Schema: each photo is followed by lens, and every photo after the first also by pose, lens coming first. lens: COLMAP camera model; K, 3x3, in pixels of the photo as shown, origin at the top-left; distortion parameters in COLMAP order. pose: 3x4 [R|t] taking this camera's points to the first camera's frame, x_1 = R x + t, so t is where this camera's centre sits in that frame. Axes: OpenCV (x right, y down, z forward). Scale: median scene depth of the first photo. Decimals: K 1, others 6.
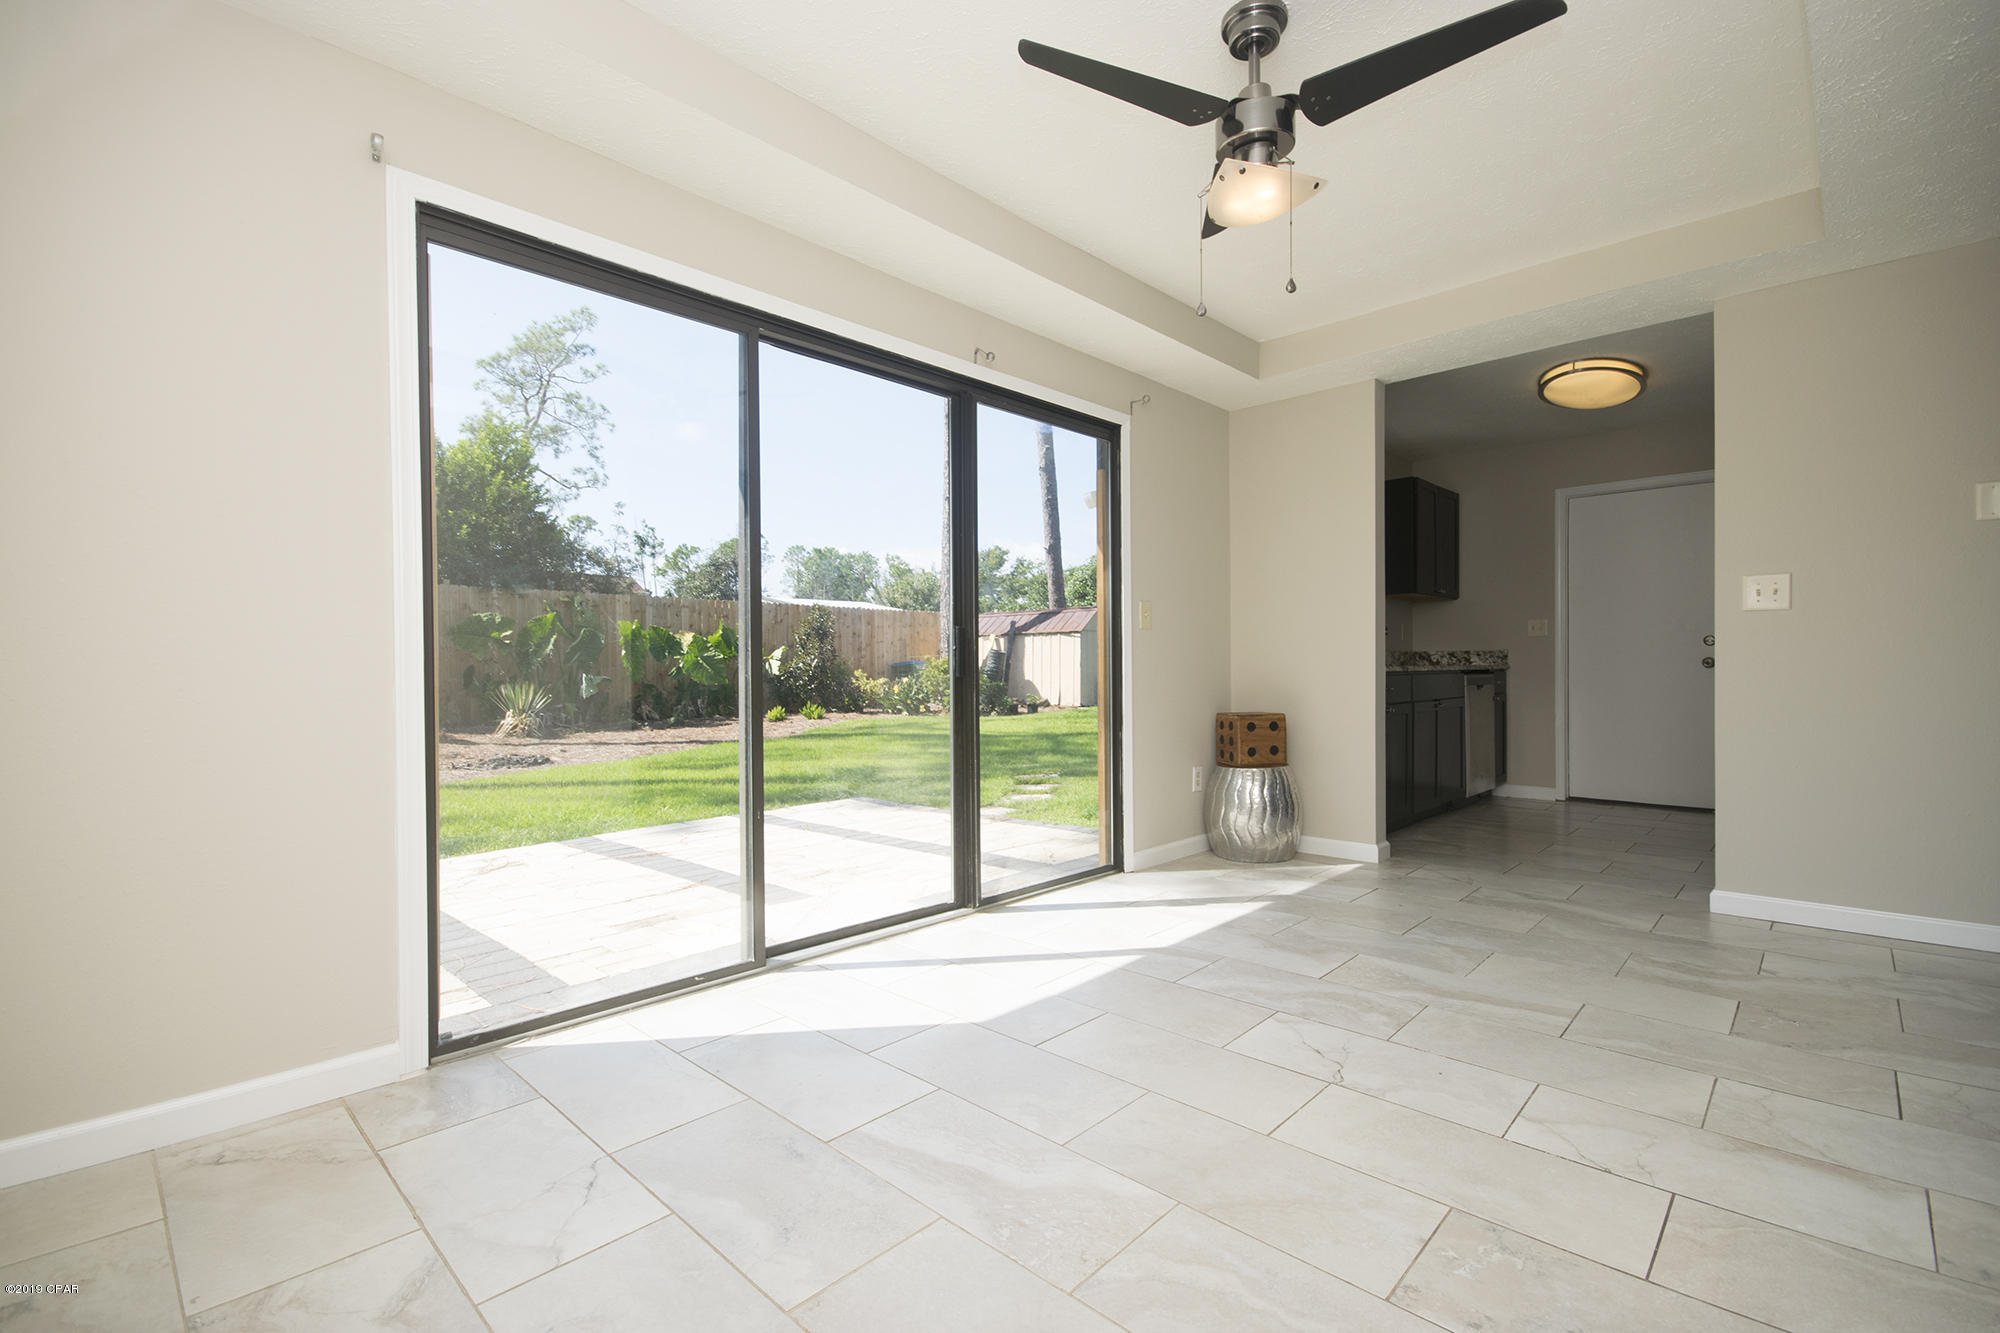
lens RADIAL K [[882.0, 0, 999.0], [0, 882.0, 667.3], [0, 0, 1]] dist [0.012633, -0.013569]
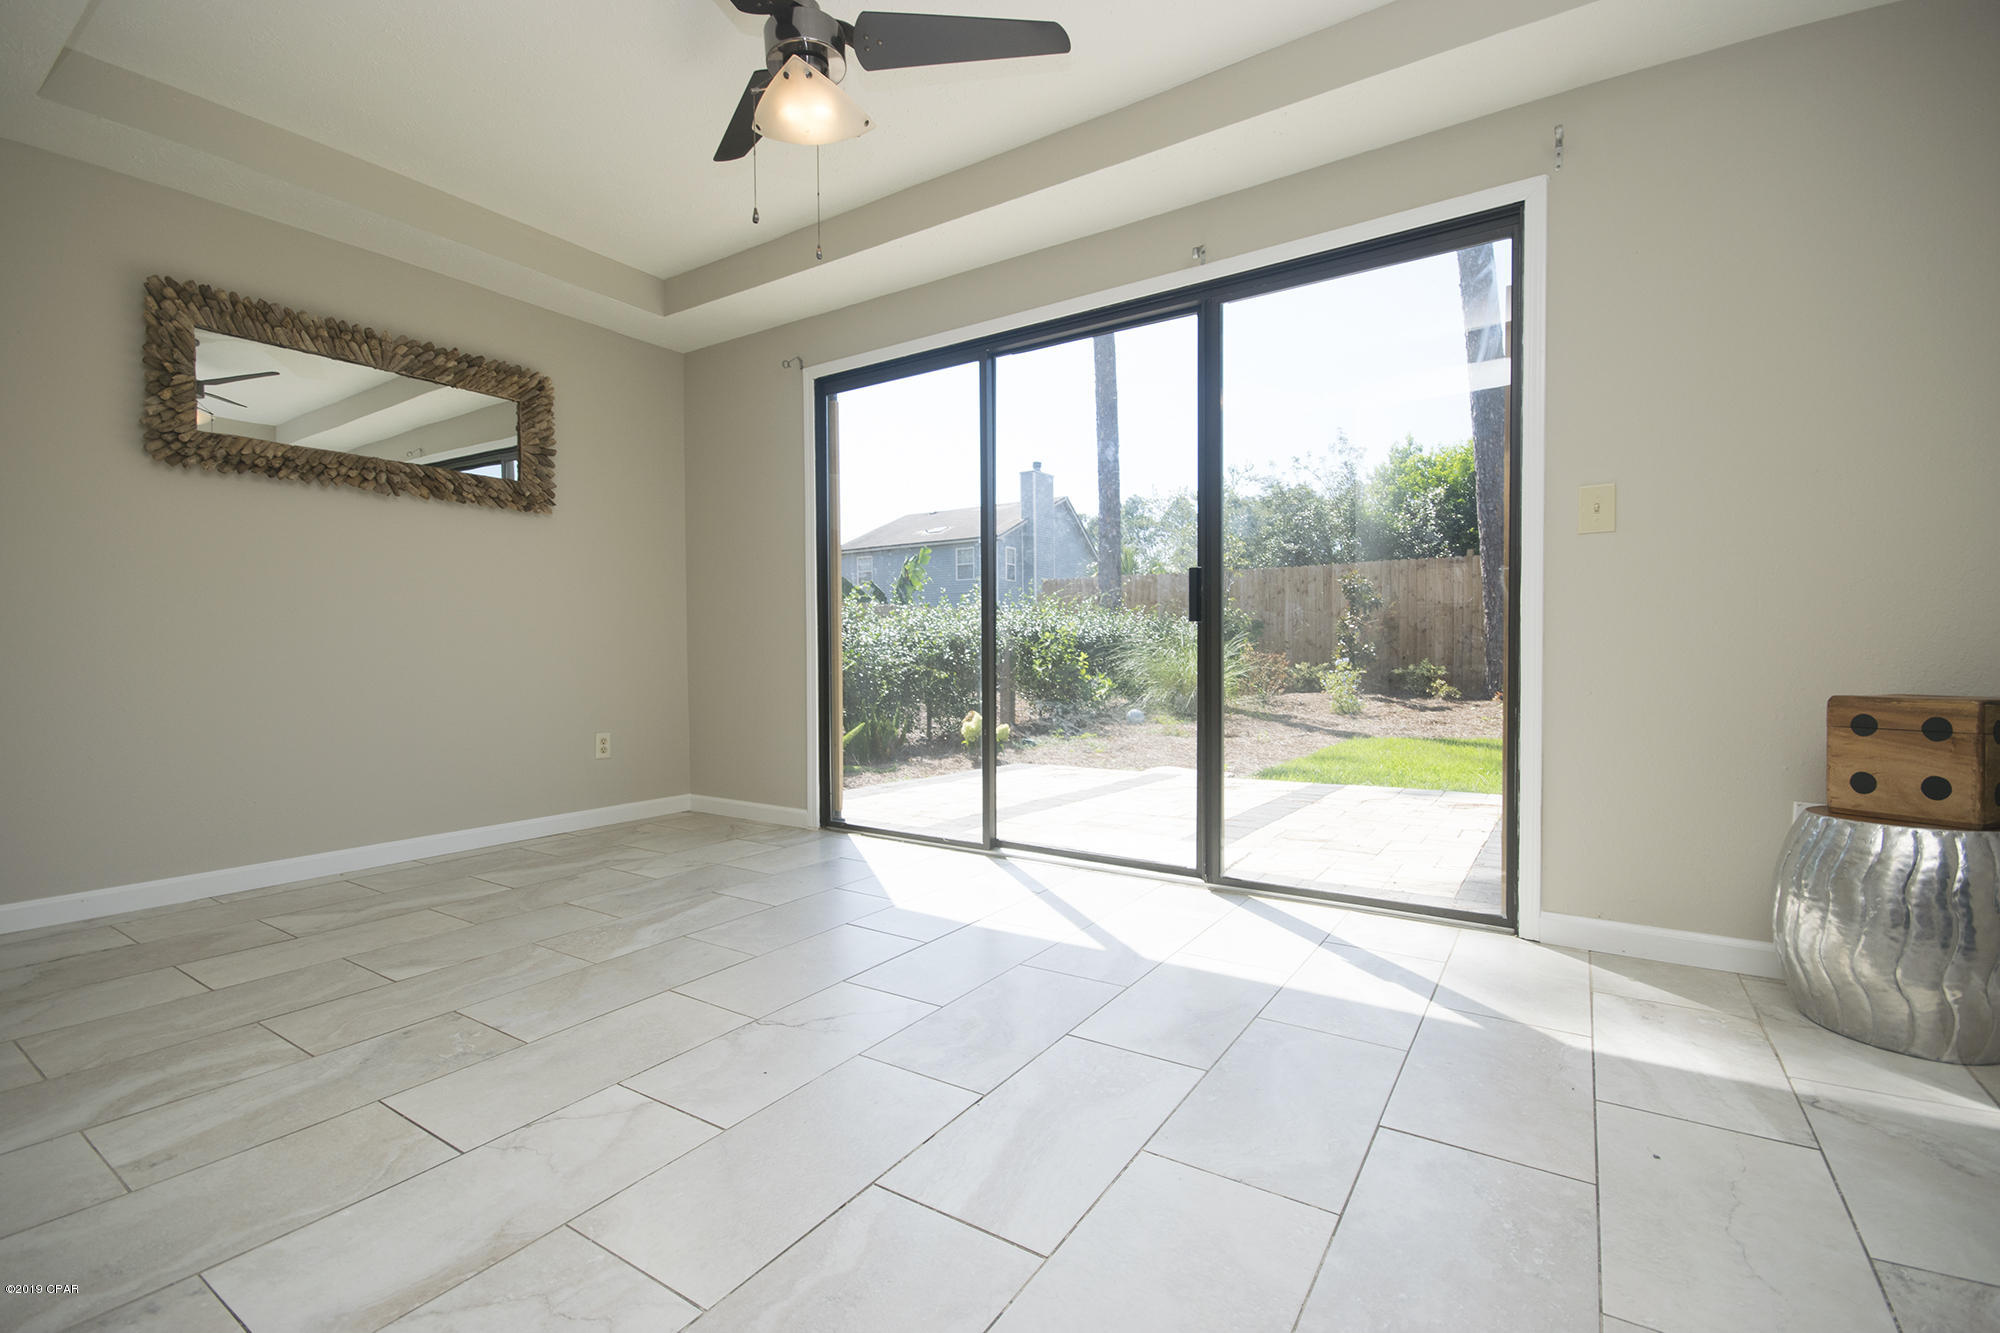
lens RADIAL K [[882.0, 0, 995.5], [0, 882.0, 666.2], [0, 0, 1]] dist [0.012633, -0.013569]
pose [[0.176837, 0.021453, -0.984006, 1.677080], [0.005331, 0.999727, 0.022754, 0.070674], [0.984226, -0.009269, 0.176674, 1.325864]]
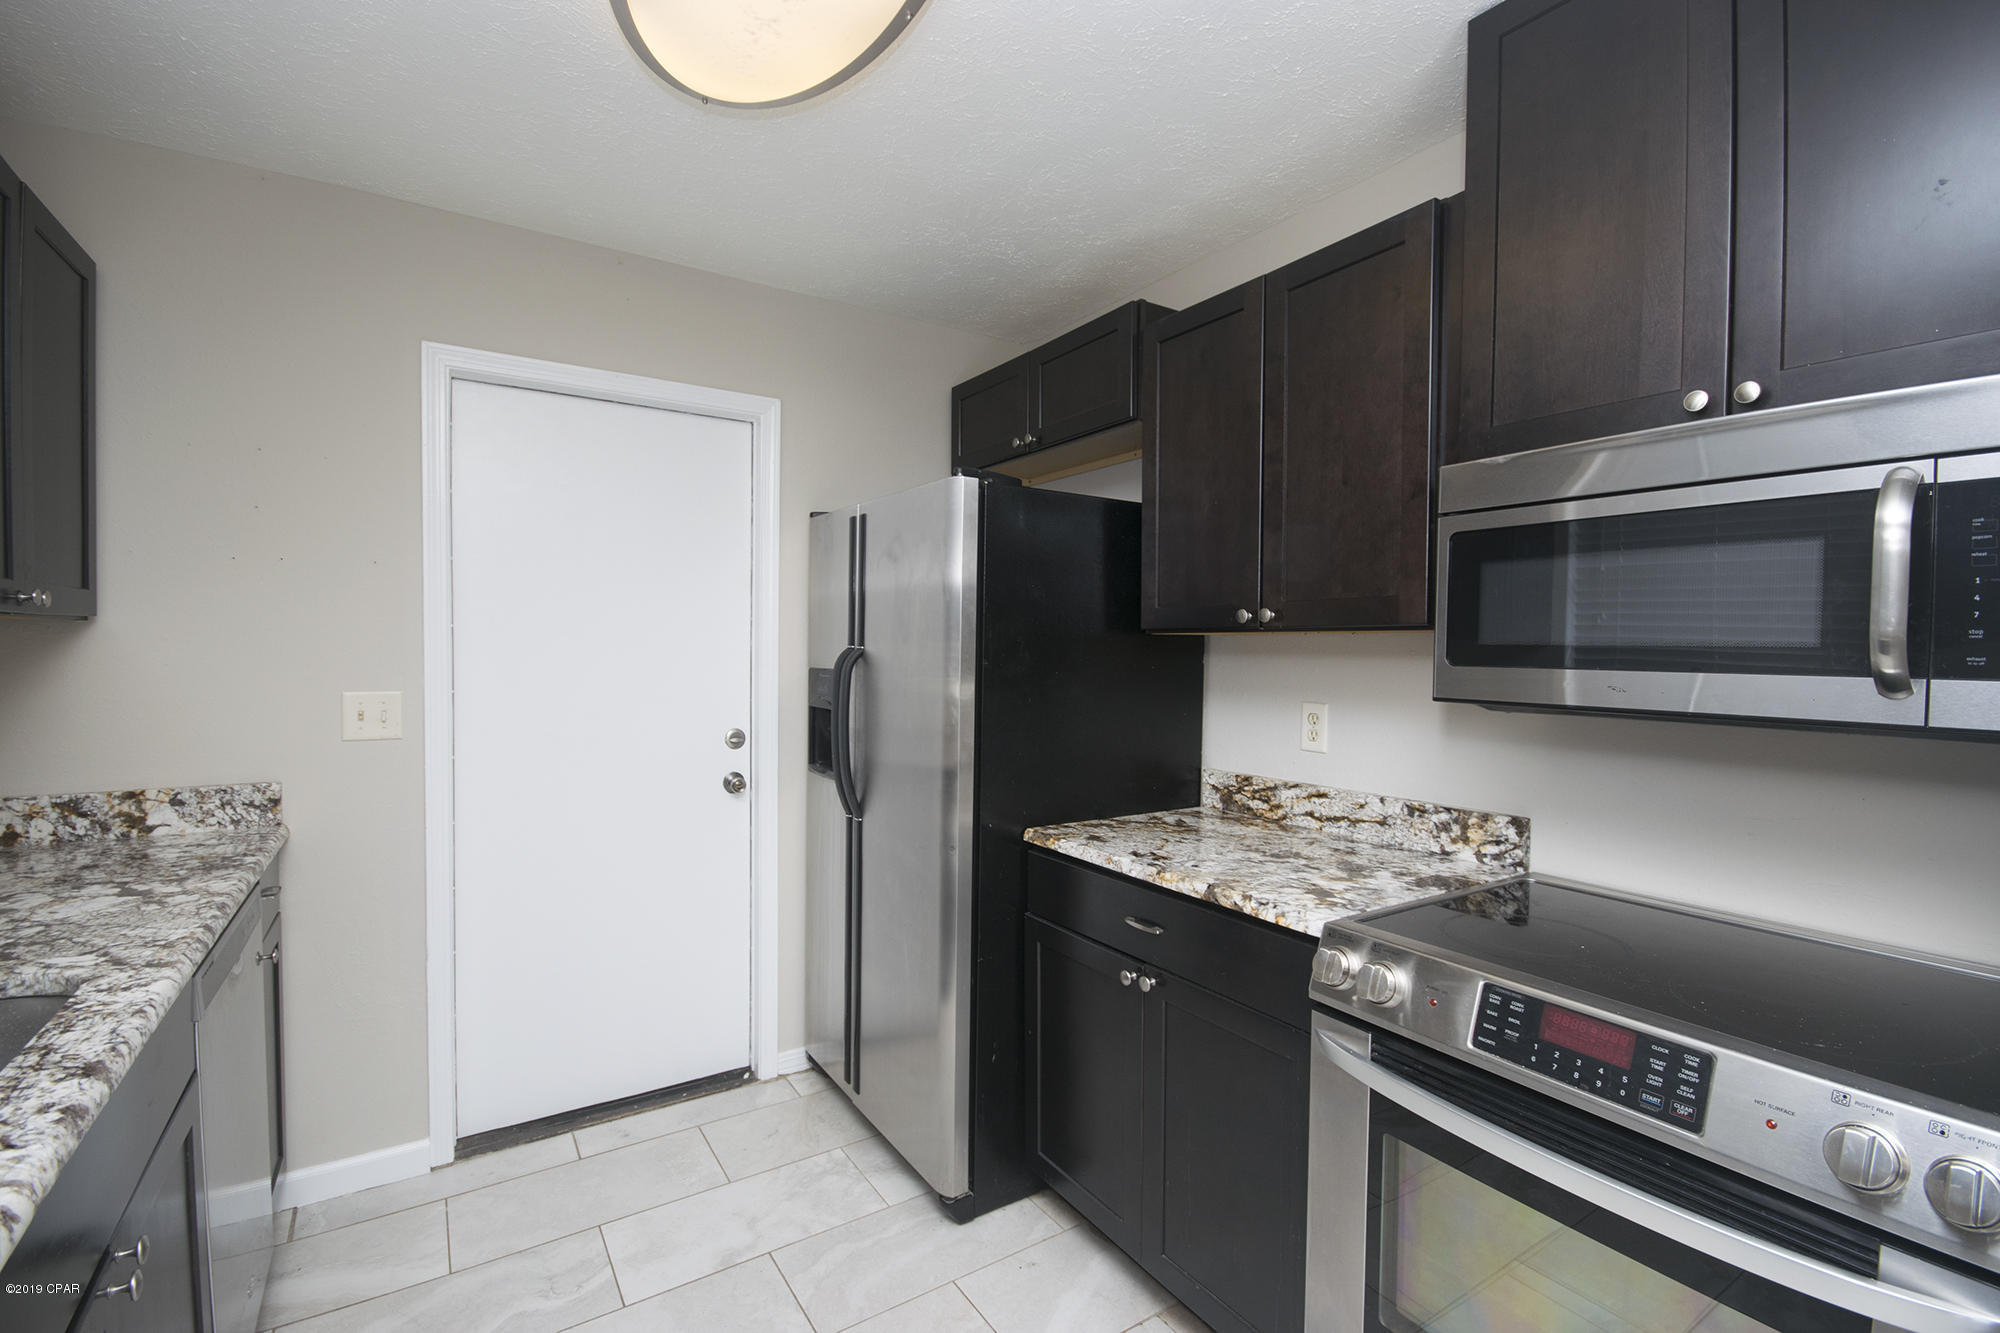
lens RADIAL K [[882.0, 0, 996.3], [0, 882.0, 675.2], [0, 0, 1]] dist [0.012633, -0.013569]
pose [[0.237770, -0.025905, 0.970976, 0.029935], [-0.010059, 0.999525, 0.029130, -0.006875], [-0.971269, -0.016693, 0.237396, 0.062528]]
